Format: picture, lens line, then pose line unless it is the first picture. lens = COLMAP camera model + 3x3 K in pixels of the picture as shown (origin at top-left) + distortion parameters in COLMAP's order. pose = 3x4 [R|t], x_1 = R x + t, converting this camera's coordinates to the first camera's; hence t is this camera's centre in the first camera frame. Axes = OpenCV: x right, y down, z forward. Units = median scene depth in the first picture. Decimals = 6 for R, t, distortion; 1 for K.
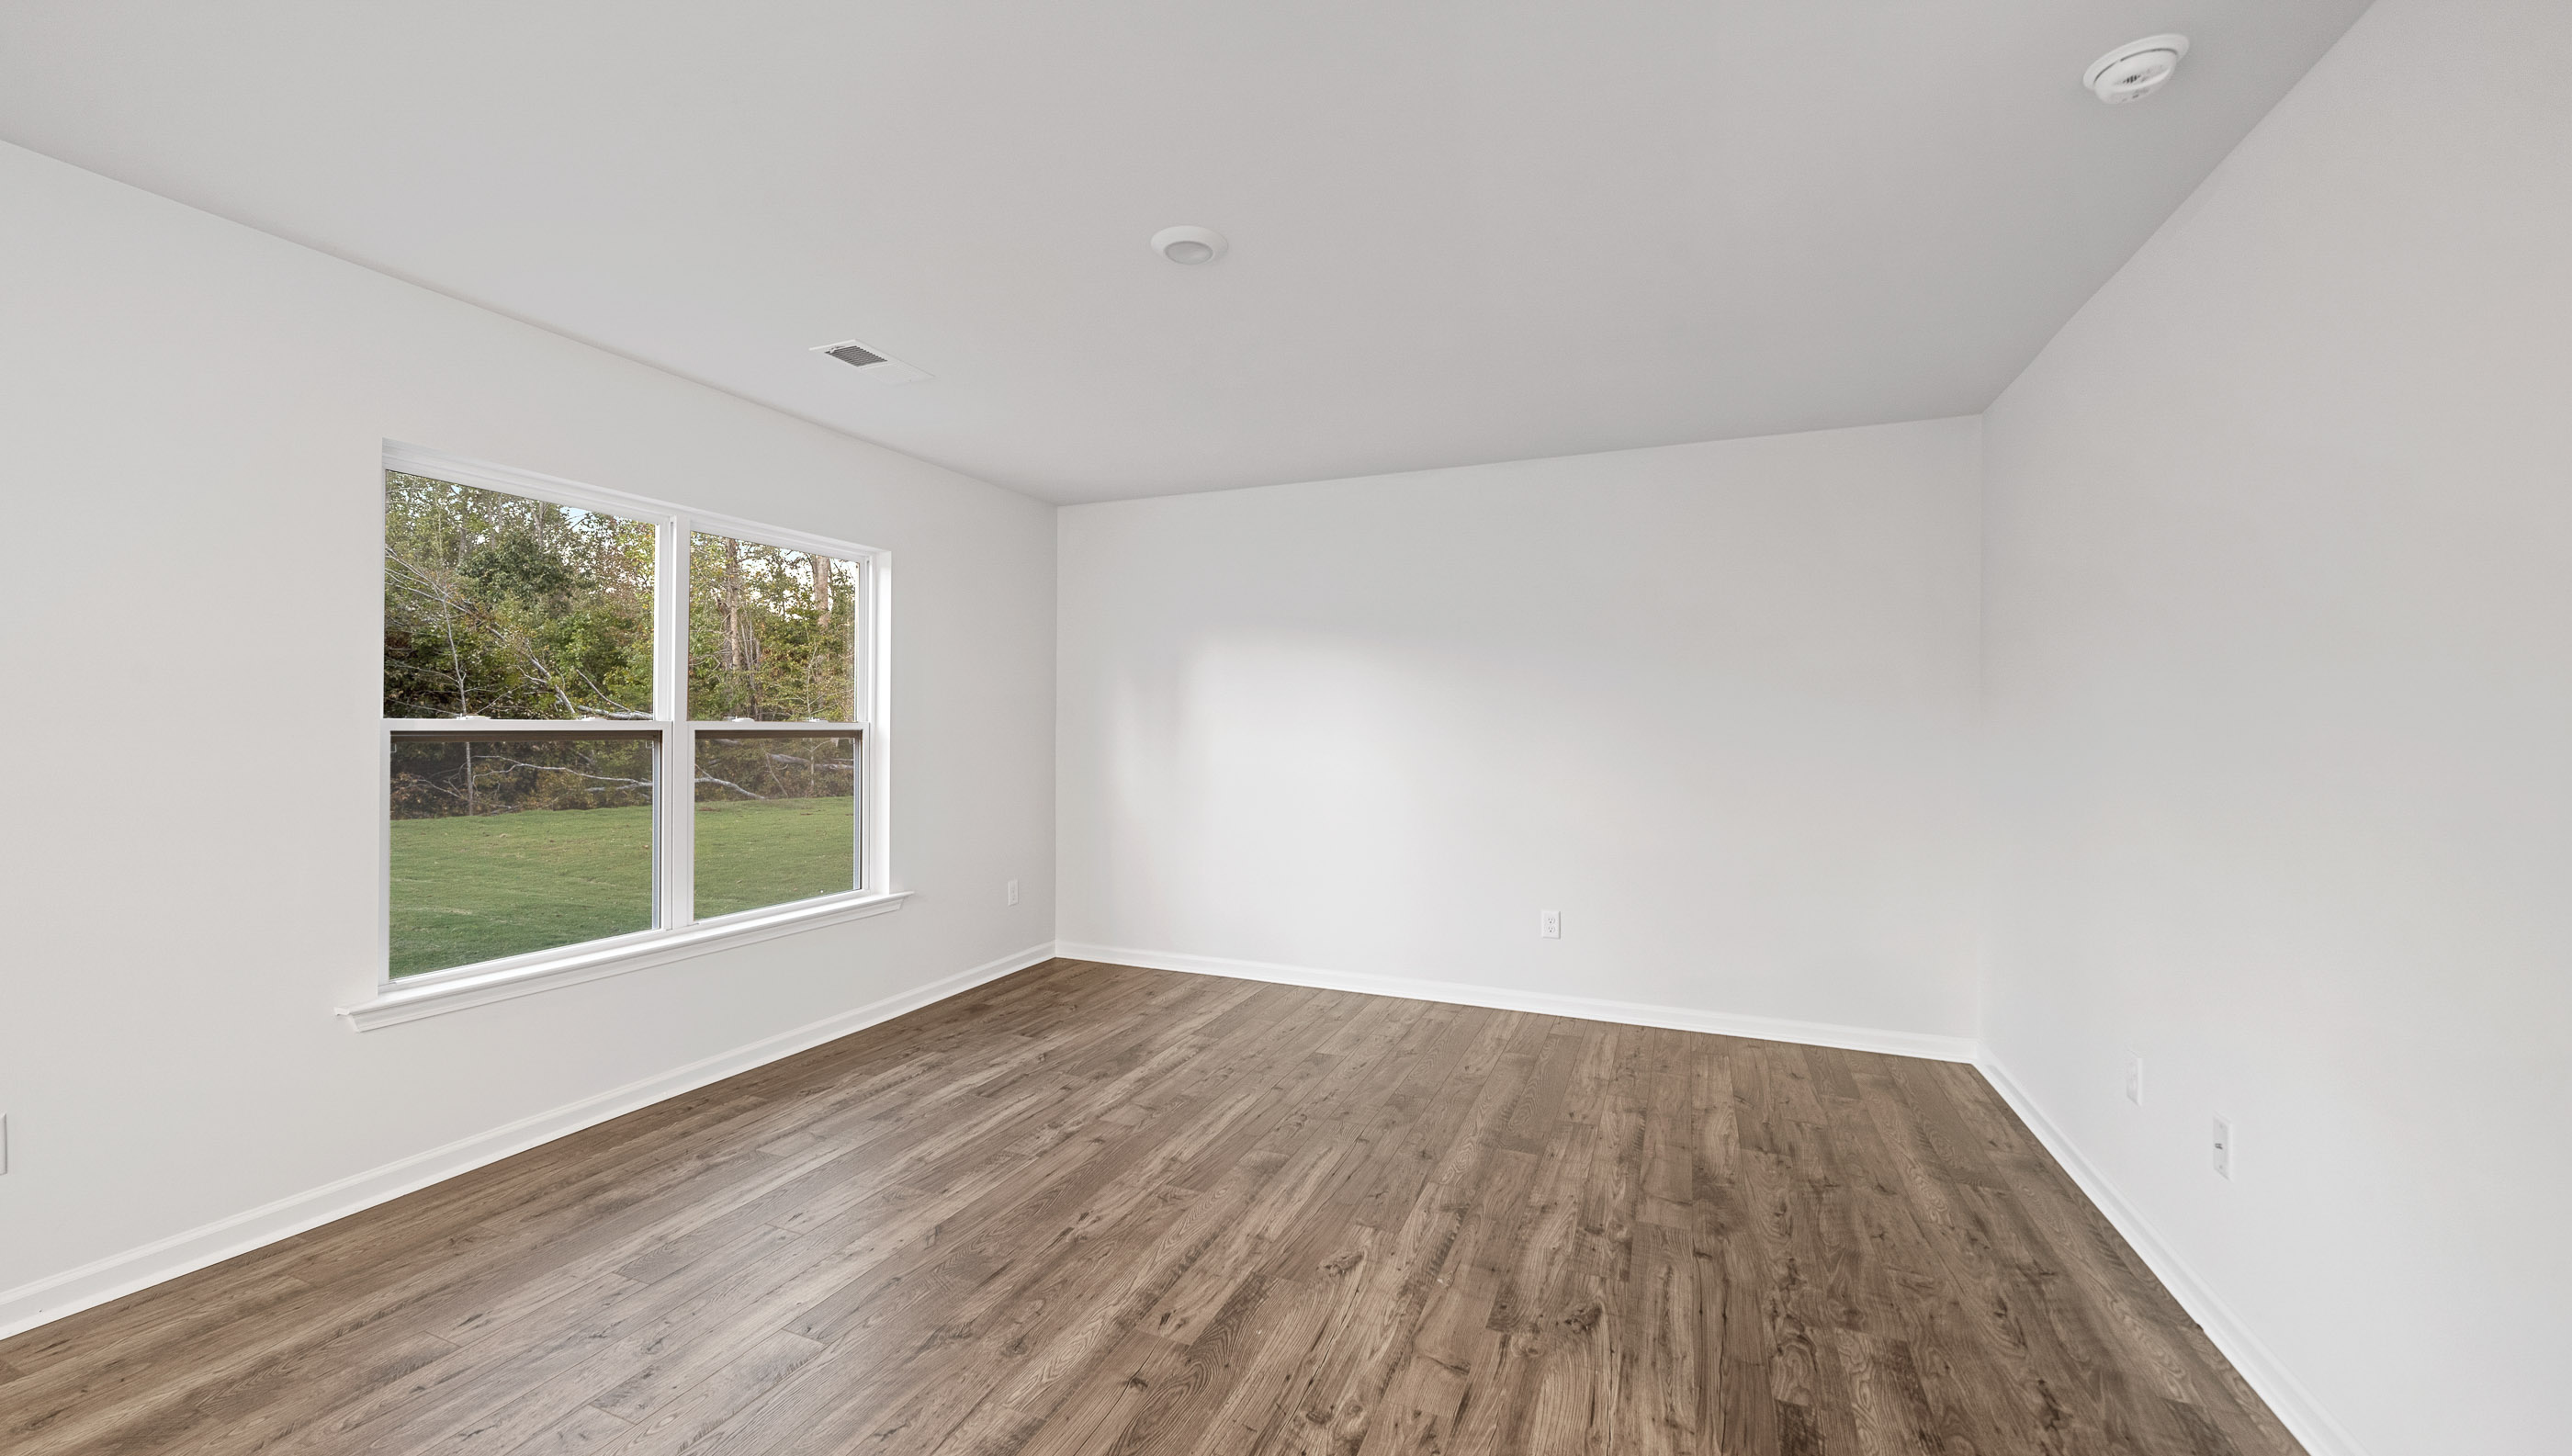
lens RADIAL K [[980.1, 0, 1266.4], [0, 980.1, 715.6], [0, 0, 1]] dist [-0.003036, -0.000105]
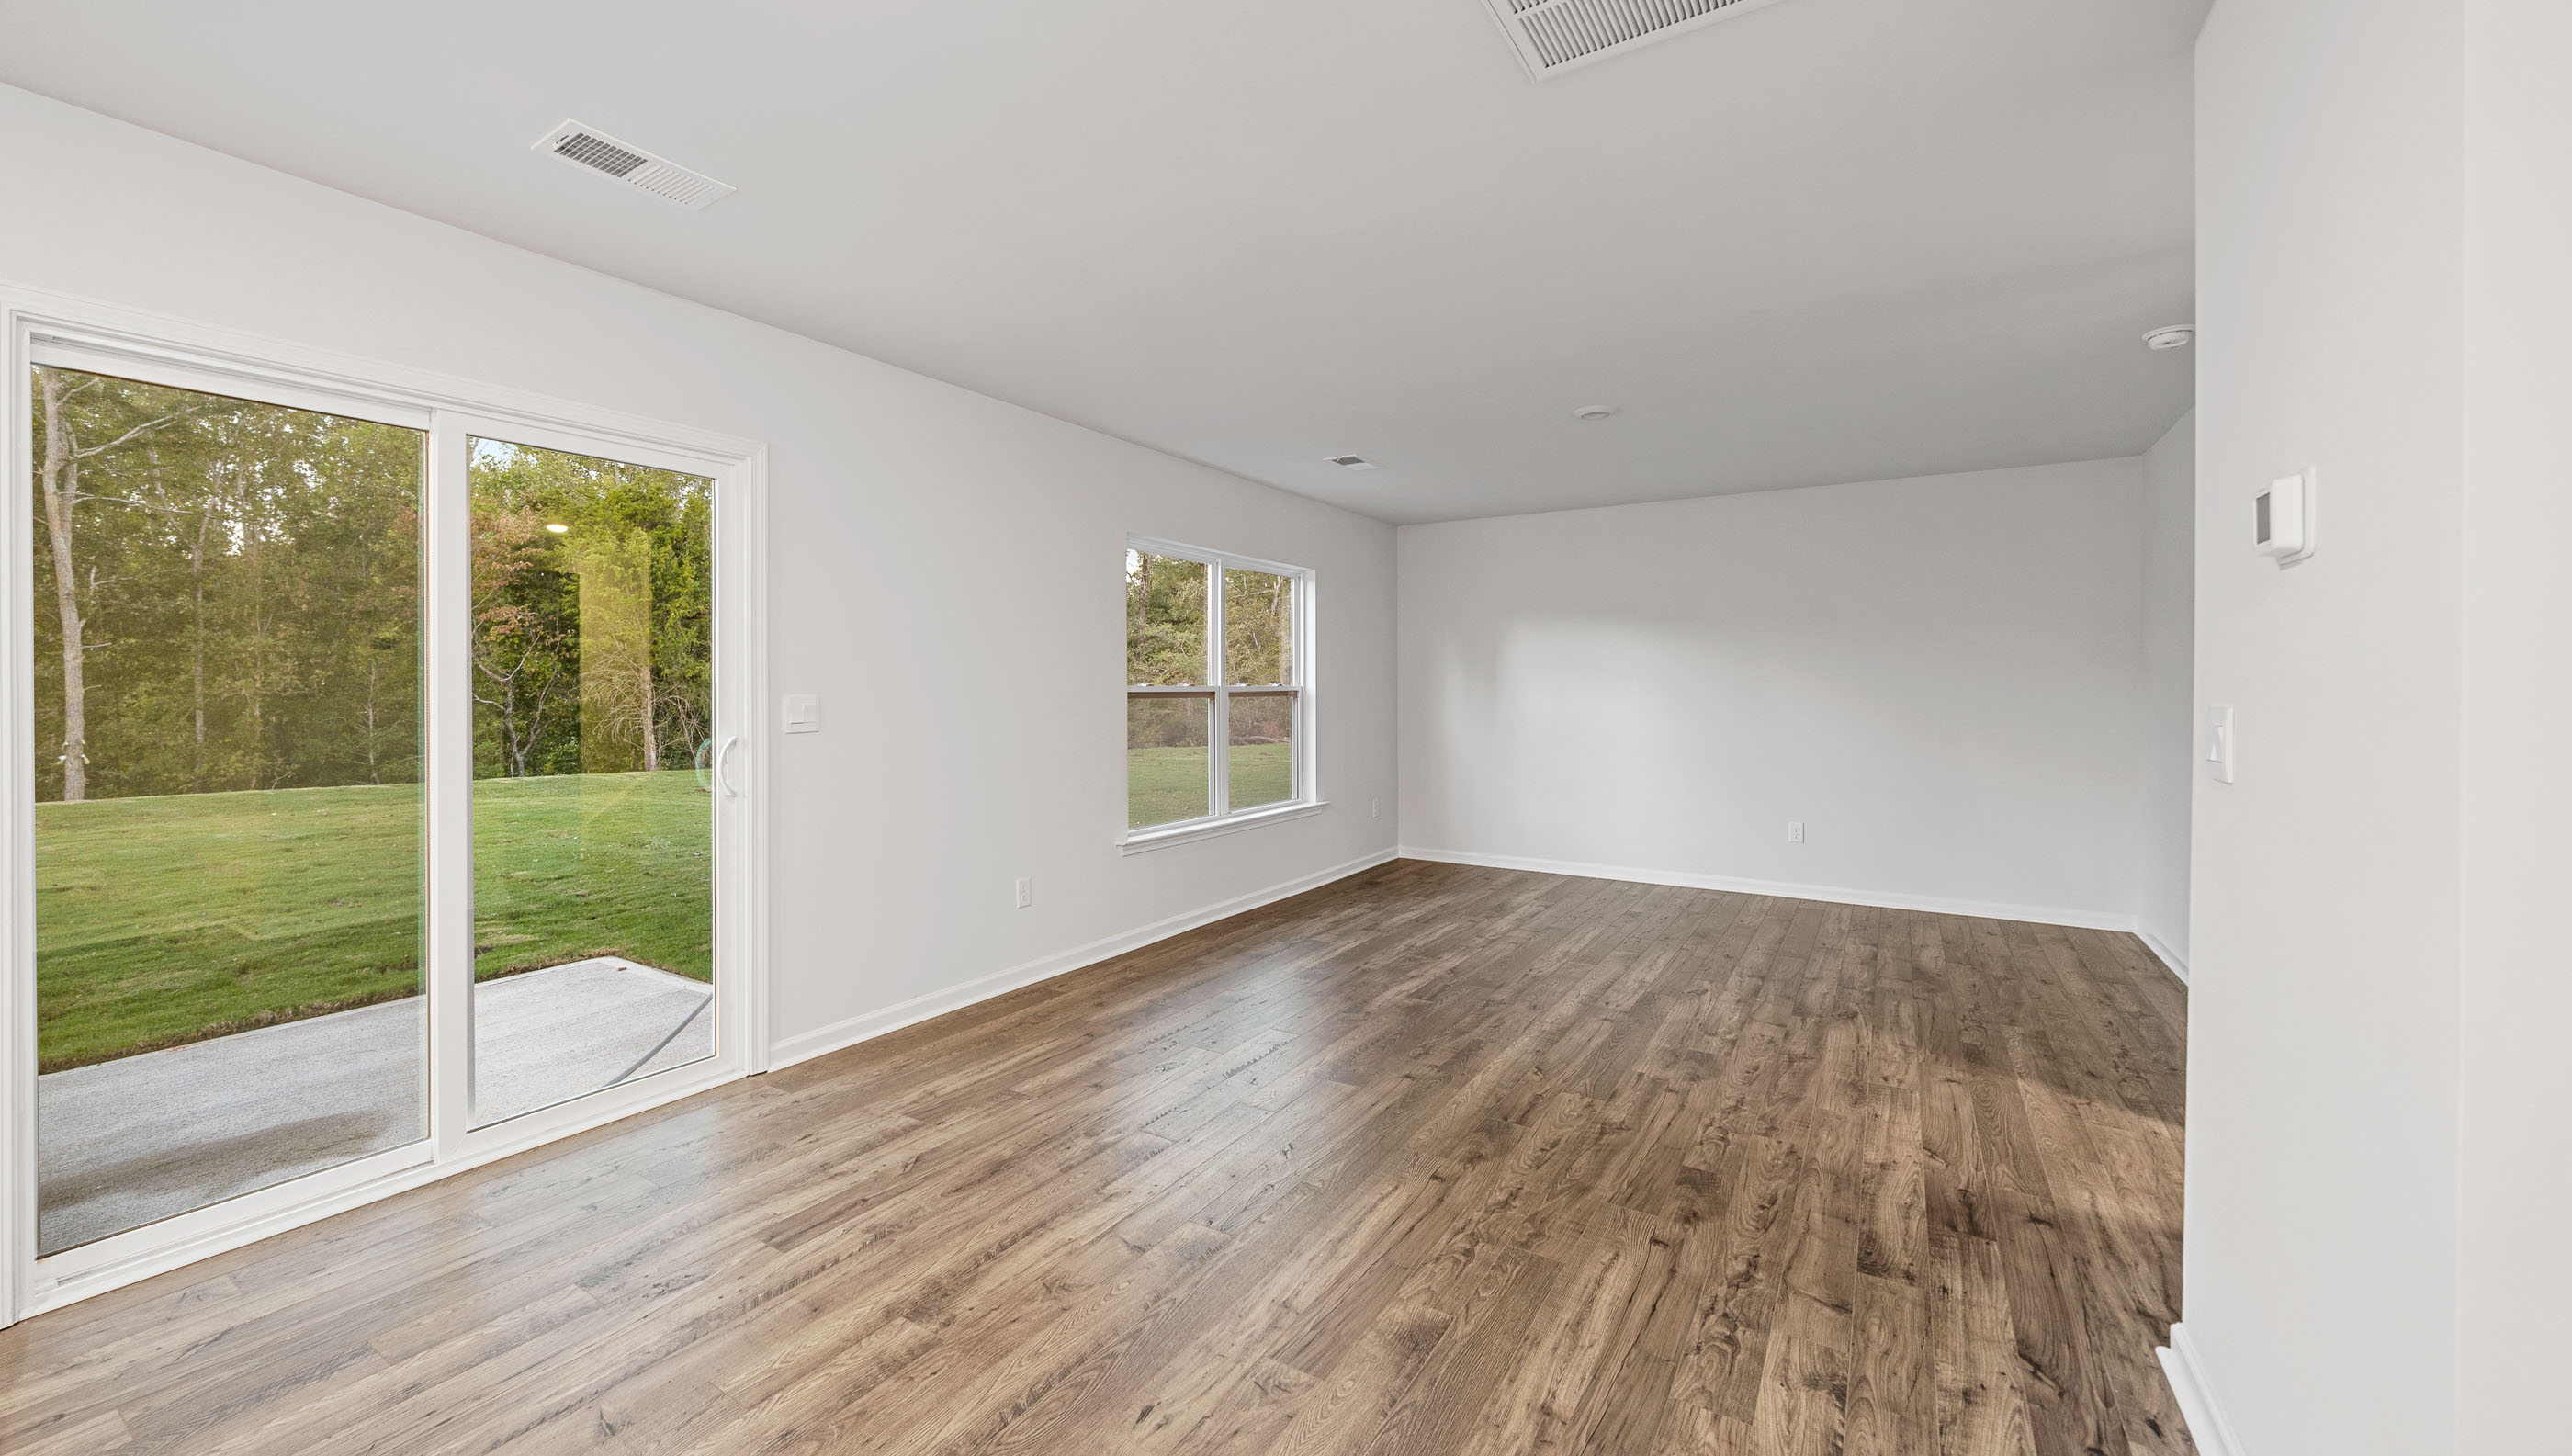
lens RADIAL K [[980.1, 0, 1274.0], [0, 980.1, 681.6], [0, 0, 1]] dist [-0.003036, -0.000105]
pose [[0.986986, -0.004821, -0.160733, -0.281847], [0.005636, 0.999973, 0.004620, -0.008964], [0.160707, -0.005466, 0.986987, -0.625253]]
